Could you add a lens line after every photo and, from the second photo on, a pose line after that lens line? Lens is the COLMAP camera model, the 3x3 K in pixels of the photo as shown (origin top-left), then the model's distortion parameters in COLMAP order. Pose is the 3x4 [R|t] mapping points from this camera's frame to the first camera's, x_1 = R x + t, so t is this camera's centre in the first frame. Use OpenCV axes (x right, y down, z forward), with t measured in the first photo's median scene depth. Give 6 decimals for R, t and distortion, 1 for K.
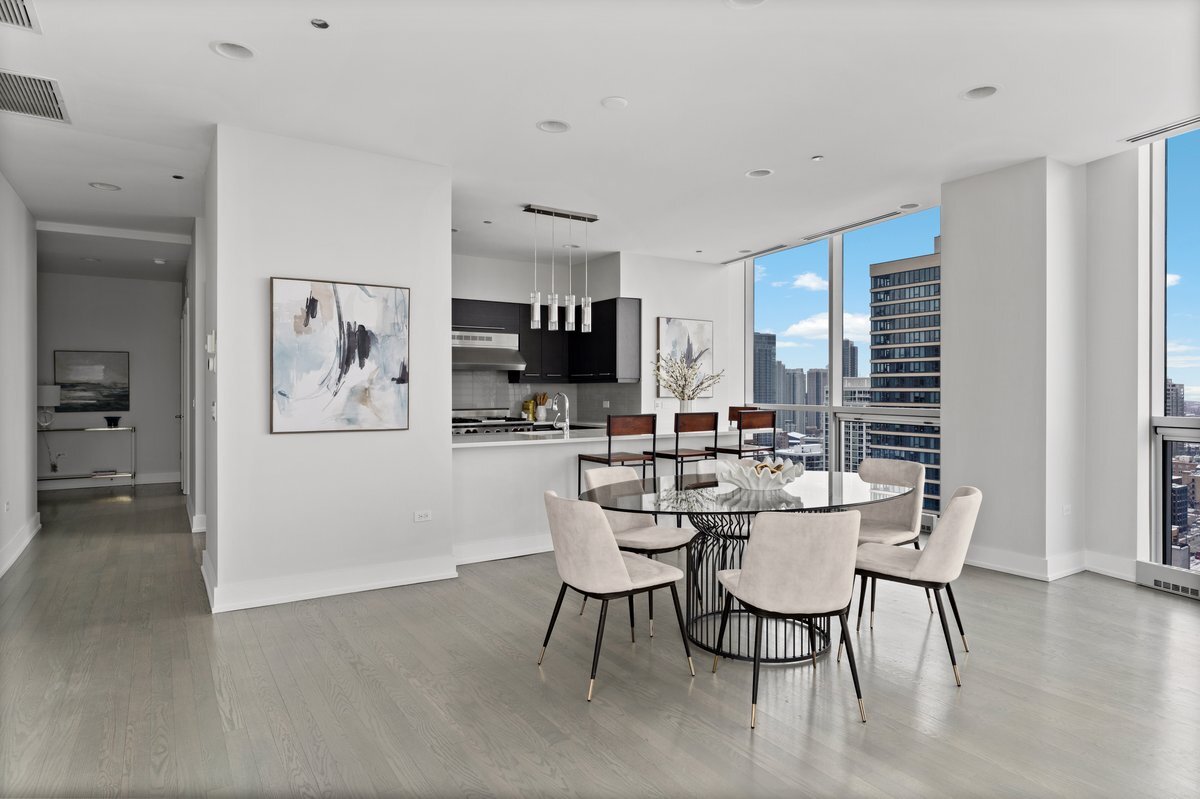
lens RADIAL K [[714.9, 0, 632.6], [0, 714.9, 389.4], [0, 0, 1]] dist [0.003316, -0.003571]
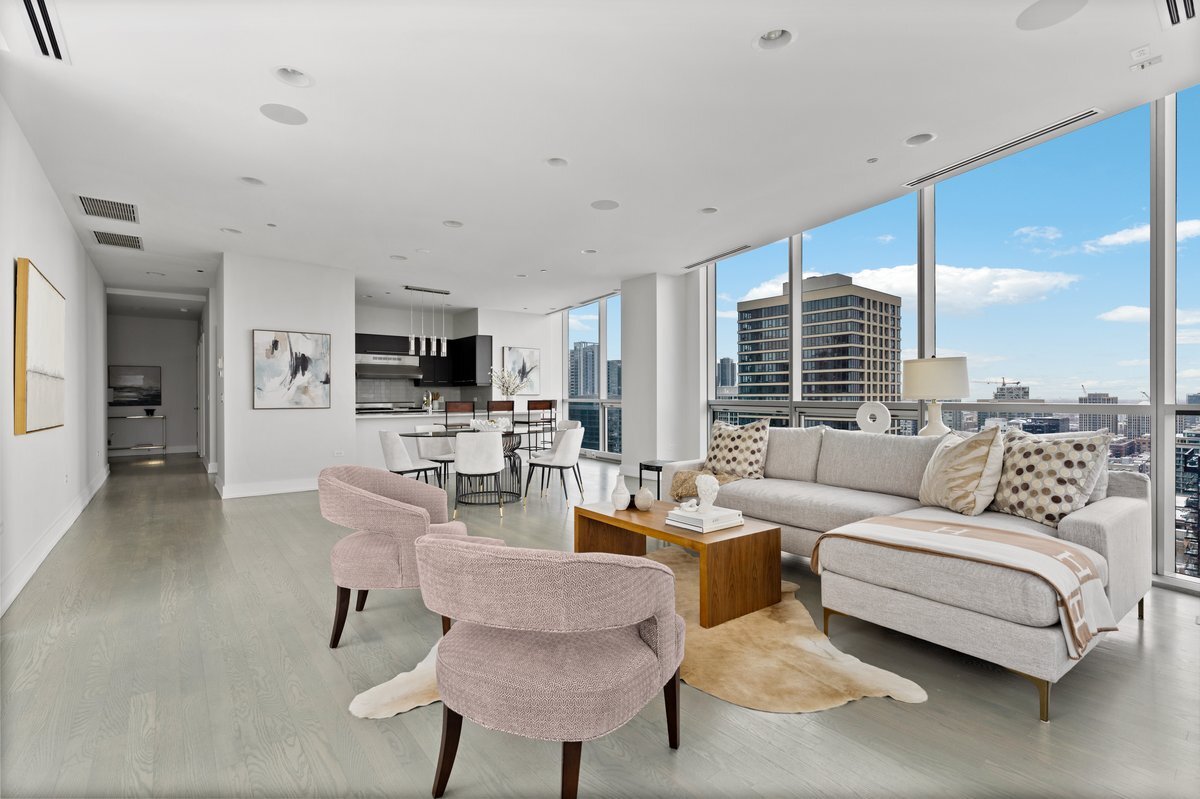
lens RADIAL K [[546.4, 0, 610.1], [0, 546.4, 396.2], [0, 0, 1]] dist [0.004918, 0.000862]
pose [[0.995894, -0.002699, 0.090485, 0.264112], [0.002617, 0.999996, 0.001021, 0.021727], [-0.090487, -0.000780, 0.995897, -0.463469]]
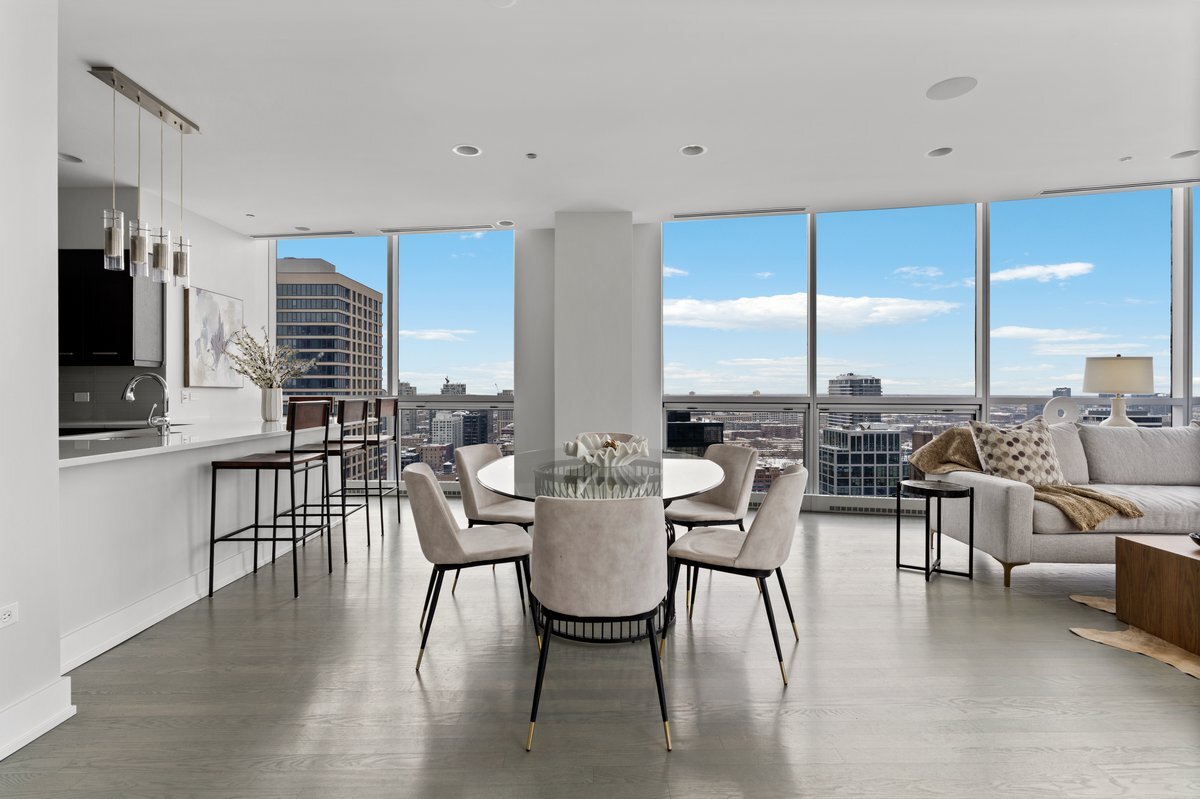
lens RADIAL K [[551.8, 0, 596.1], [0, 551.8, 397.1], [0, 0, 1]] dist [0.058949, 0.000625]
pose [[0.539621, 0.004619, 0.841895, -0.394157], [-0.016824, 0.999844, 0.005298, 0.019413], [-0.841740, -0.017023, 0.539615, 0.426506]]
